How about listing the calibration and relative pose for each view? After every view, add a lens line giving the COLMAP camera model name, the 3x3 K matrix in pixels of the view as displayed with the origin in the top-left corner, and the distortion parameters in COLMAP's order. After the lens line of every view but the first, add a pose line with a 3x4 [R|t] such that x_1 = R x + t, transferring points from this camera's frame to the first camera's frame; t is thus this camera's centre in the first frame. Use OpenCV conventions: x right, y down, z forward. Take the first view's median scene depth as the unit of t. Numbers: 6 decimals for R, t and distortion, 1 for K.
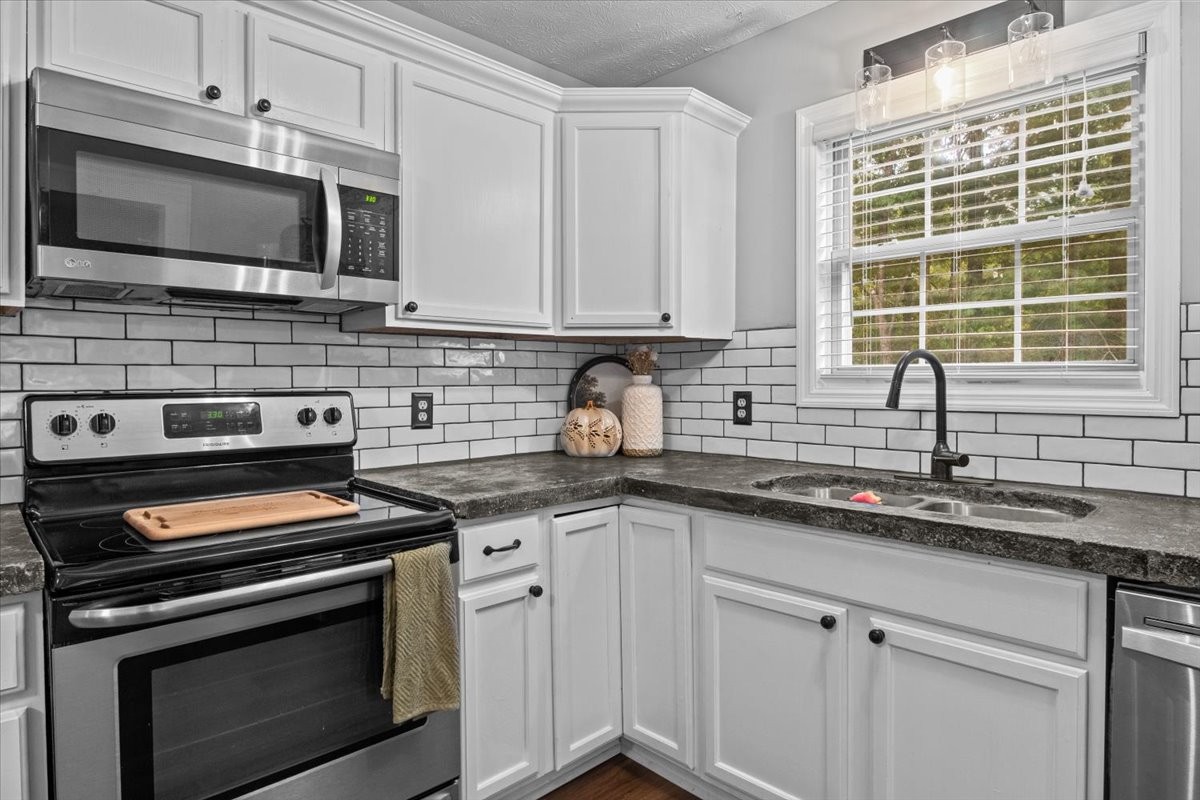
lens RADIAL K [[680.0, 0, 603.3], [0, 680.0, 391.2], [0, 0, 1]] dist [-0.017347, 0.000101]
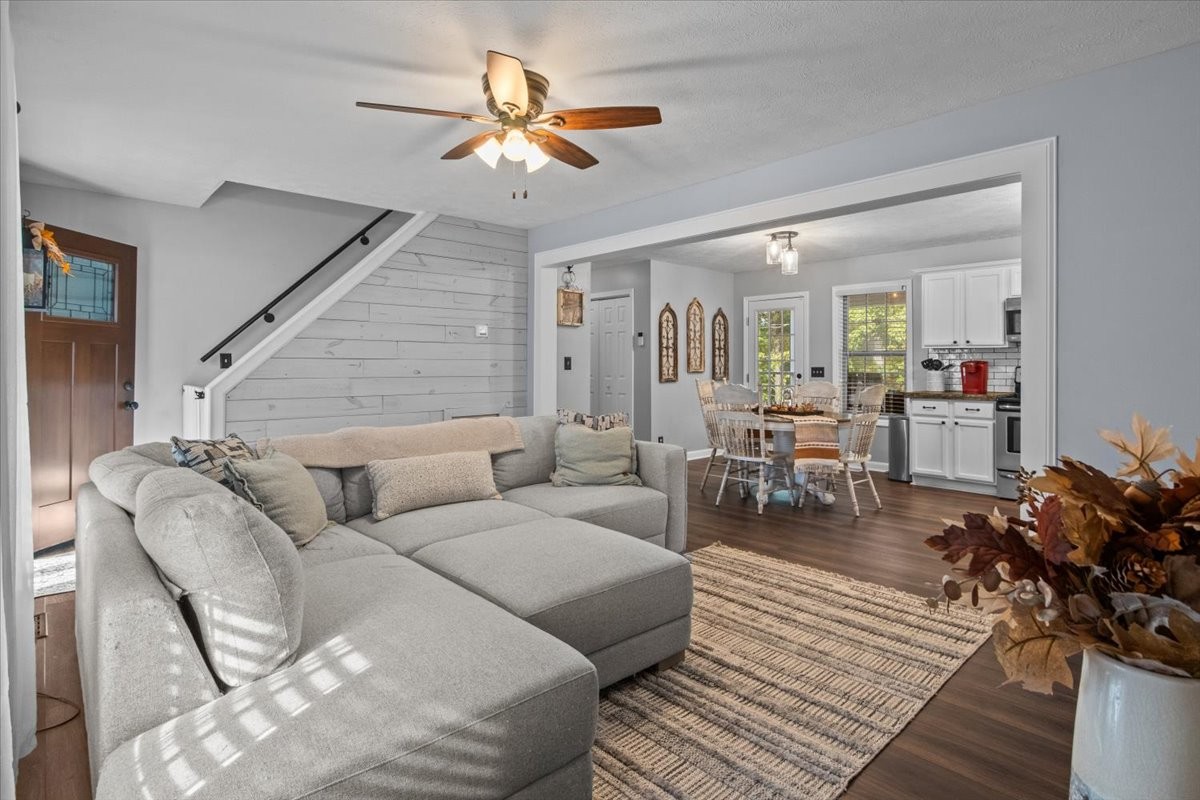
lens RADIAL K [[603.1, 0, 607.0], [0, 603.1, 359.8], [0, 0, 1]] dist [-0.013054, -0.000035]
pose [[-0.038969, -0.007673, -0.999211, 2.424543], [-0.022327, 0.999728, -0.006807, 0.037414], [0.998991, 0.022044, -0.039130, -1.153528]]
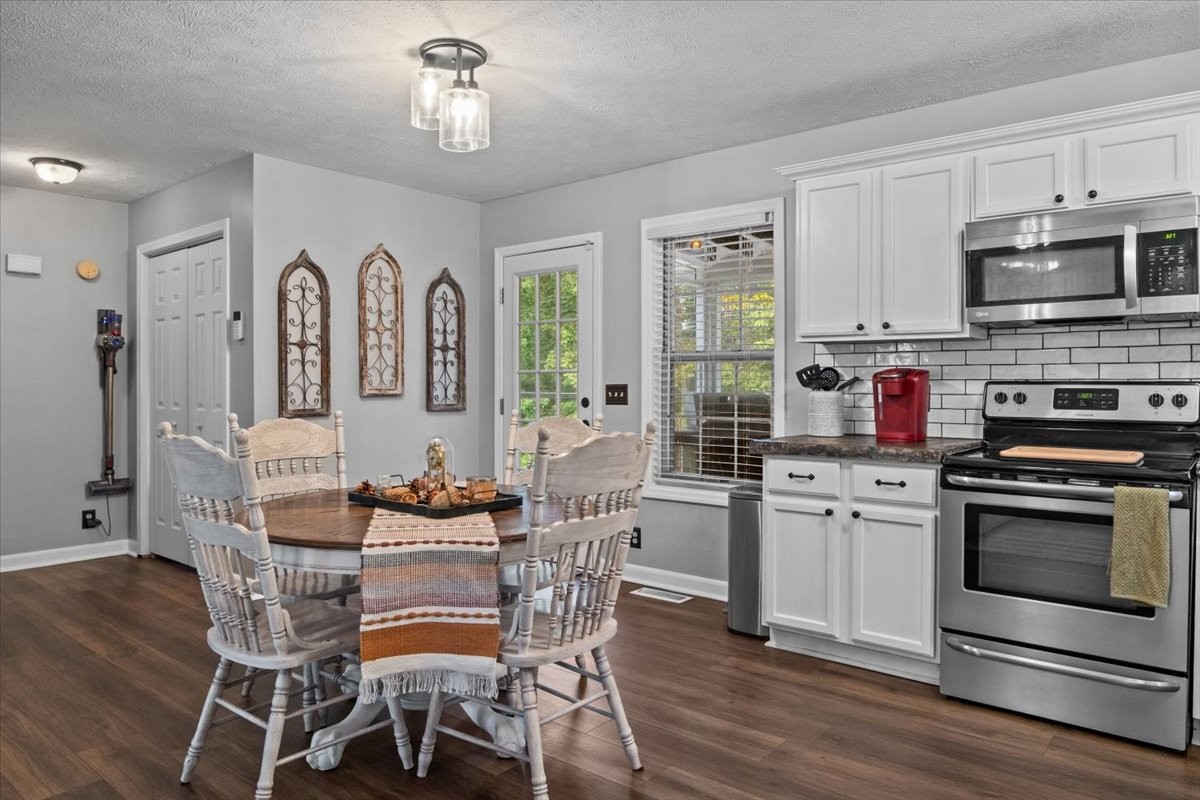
lens RADIAL K [[785.6, 0, 600.8], [0, 785.6, 390.0], [0, 0, 1]] dist [-0.028476, -0.004550]
pose [[0.096748, 0.009685, -0.995262, 0.980614], [-0.018694, 0.999794, 0.007912, 0.026136], [0.995133, 0.017840, 0.096909, -0.239455]]
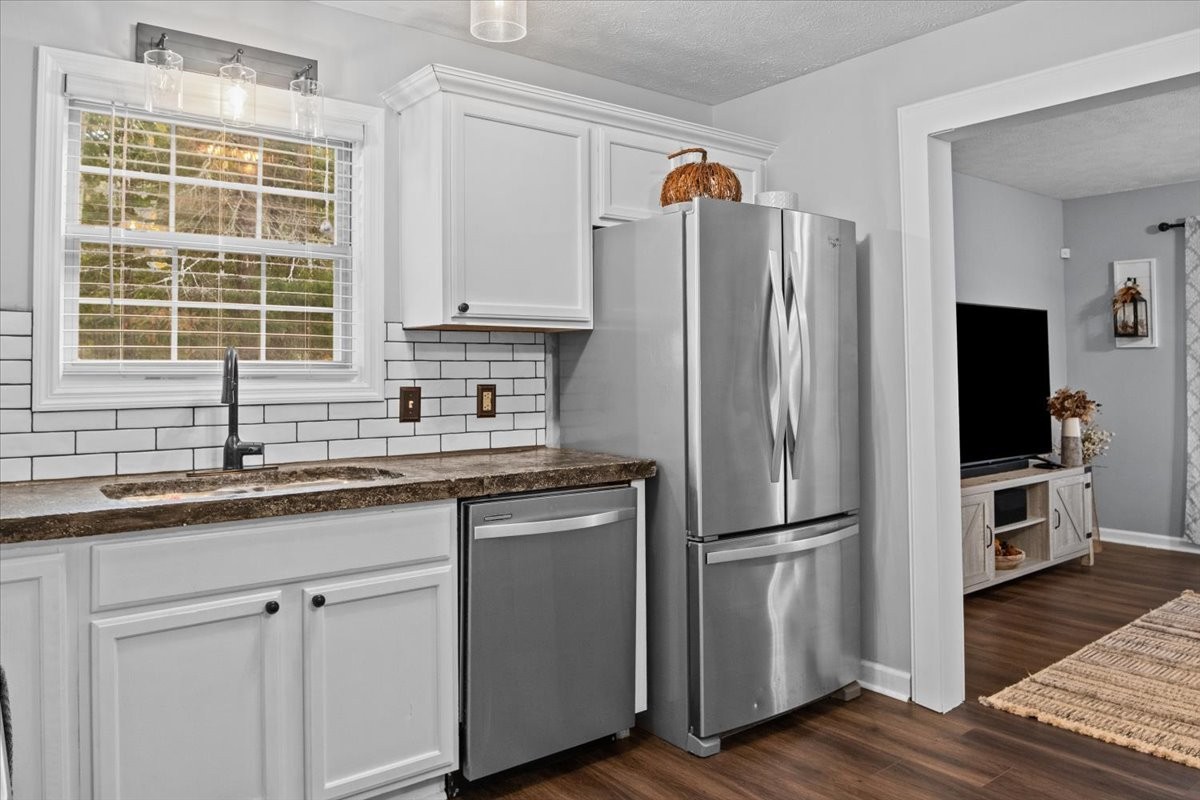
lens RADIAL K [[860.5, 0, 593.2], [0, 860.5, 346.4], [0, 0, 1]] dist [-0.028159, 0.001717]
pose [[0.116415, 0.030477, 0.992733, -0.768408], [0.023906, 0.999154, -0.033477, -0.004733], [-0.992913, 0.027630, 0.115588, 0.282580]]
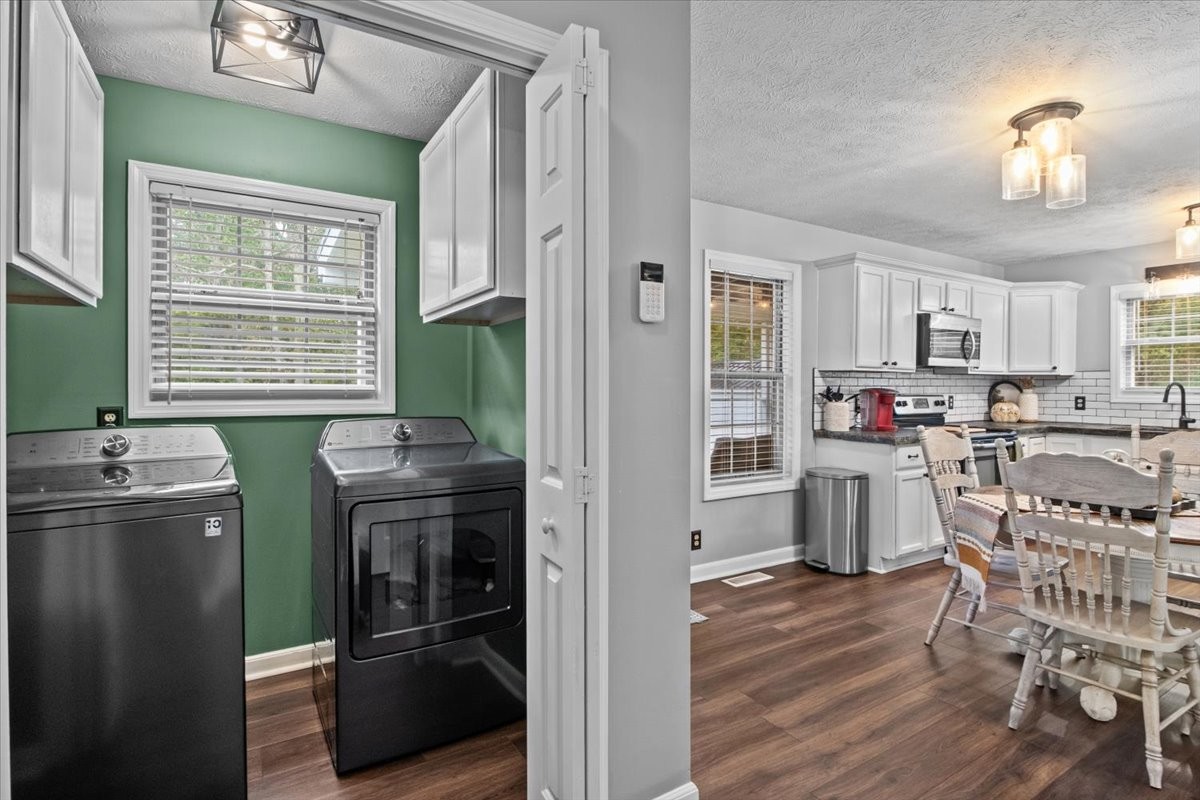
lens RADIAL K [[603.1, 0, 600.3], [0, 603.1, 390.0], [0, 0, 1]] dist [-0.013054, -0.000035]
pose [[0.975571, 0.008333, -0.219526, -1.325789], [-0.010445, 0.999910, -0.008462, 0.017856], [0.219435, 0.010548, 0.975570, -1.952940]]
